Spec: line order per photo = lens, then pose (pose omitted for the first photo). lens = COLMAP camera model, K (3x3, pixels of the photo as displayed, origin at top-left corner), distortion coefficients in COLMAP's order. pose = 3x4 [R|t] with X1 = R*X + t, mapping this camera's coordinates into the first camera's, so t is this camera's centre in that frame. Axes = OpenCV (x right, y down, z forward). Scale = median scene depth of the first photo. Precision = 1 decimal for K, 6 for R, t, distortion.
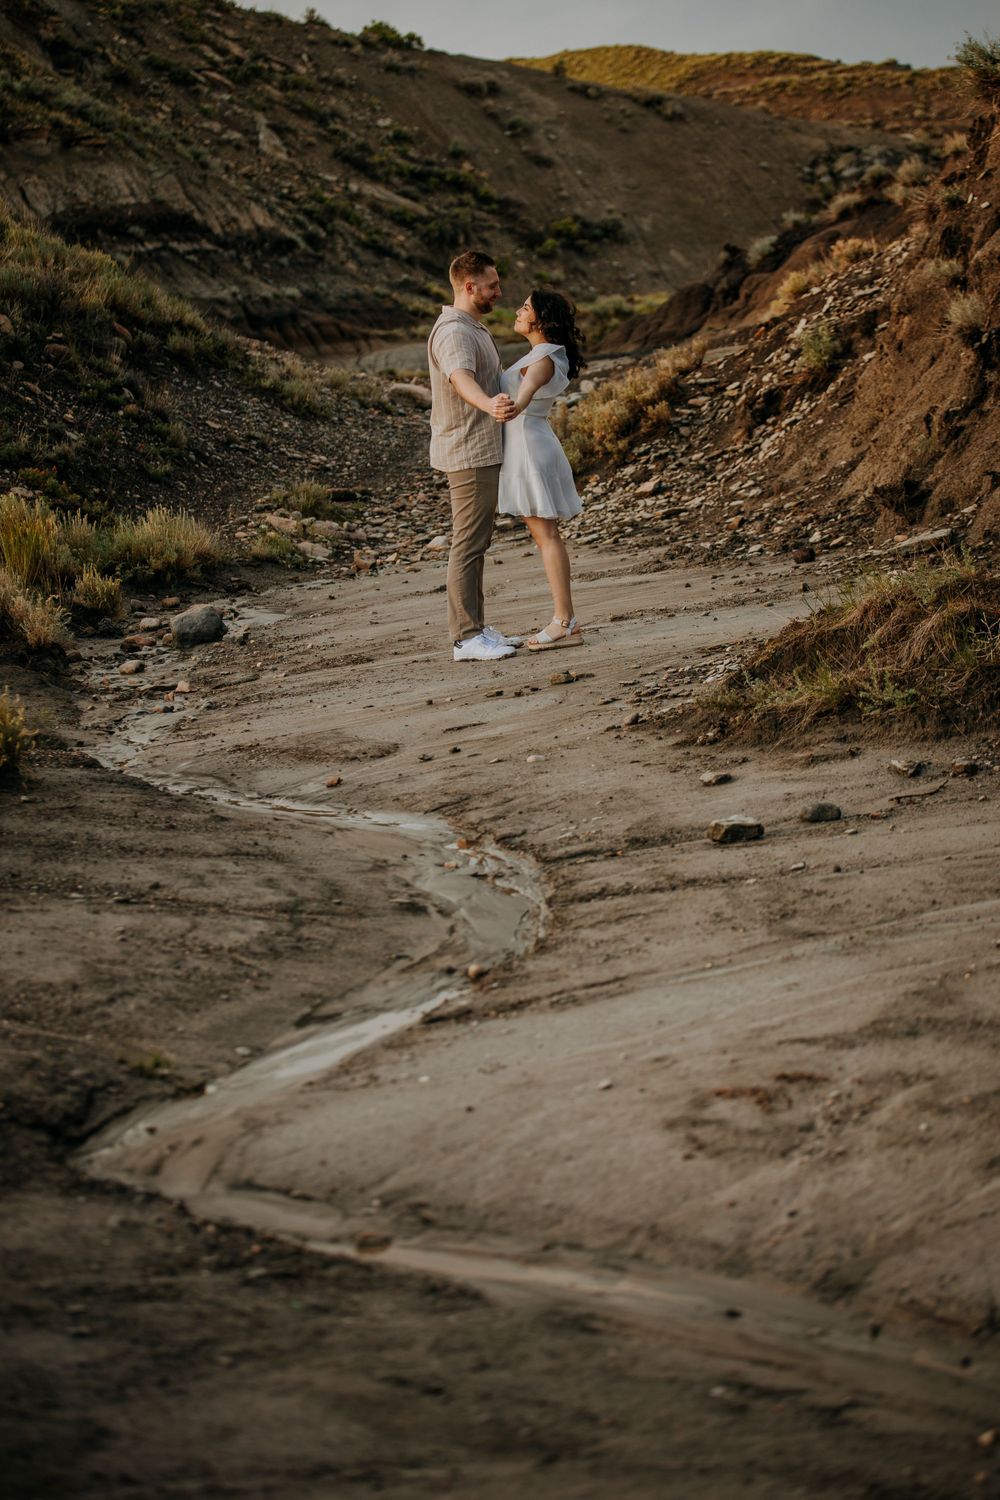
lens RADIAL K [[3558.8, 0, 500.0], [0, 3558.8, 750.0], [0, 0, 1]] dist [-0.196684, -0.275220]
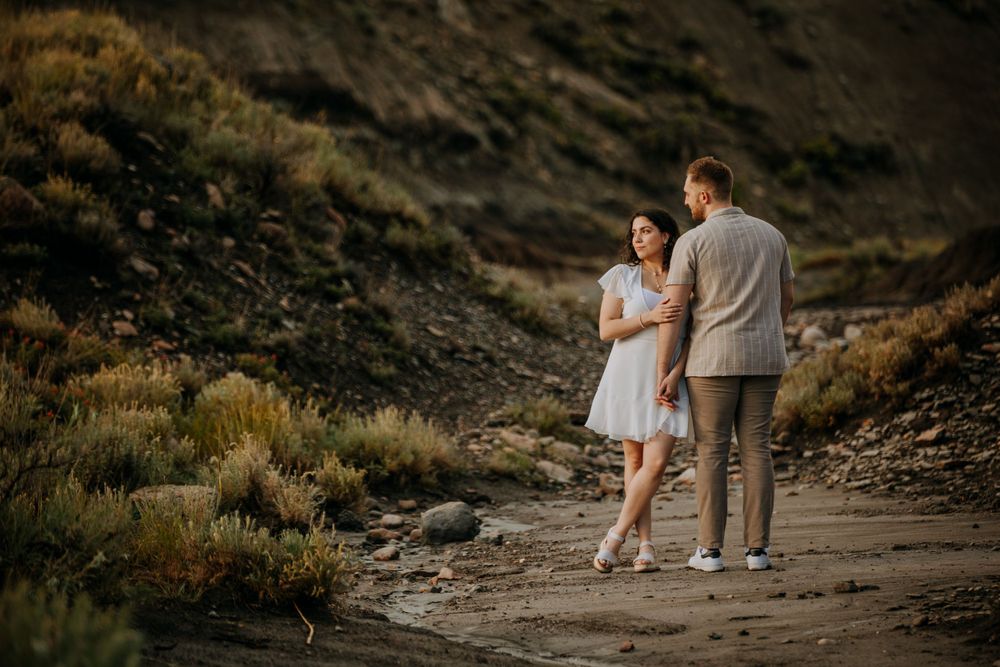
lens RADIAL K [[4614.1, 0, 524.3], [0, 4614.1, 332.8], [0, 0, 1]] dist [0.531882, 38.920651]
pose [[0.995698, 0.083131, -0.040926, -0.013805], [-0.086917, 0.991020, -0.101612, 0.027265], [0.032112, 0.104732, 0.993982, -0.161768]]
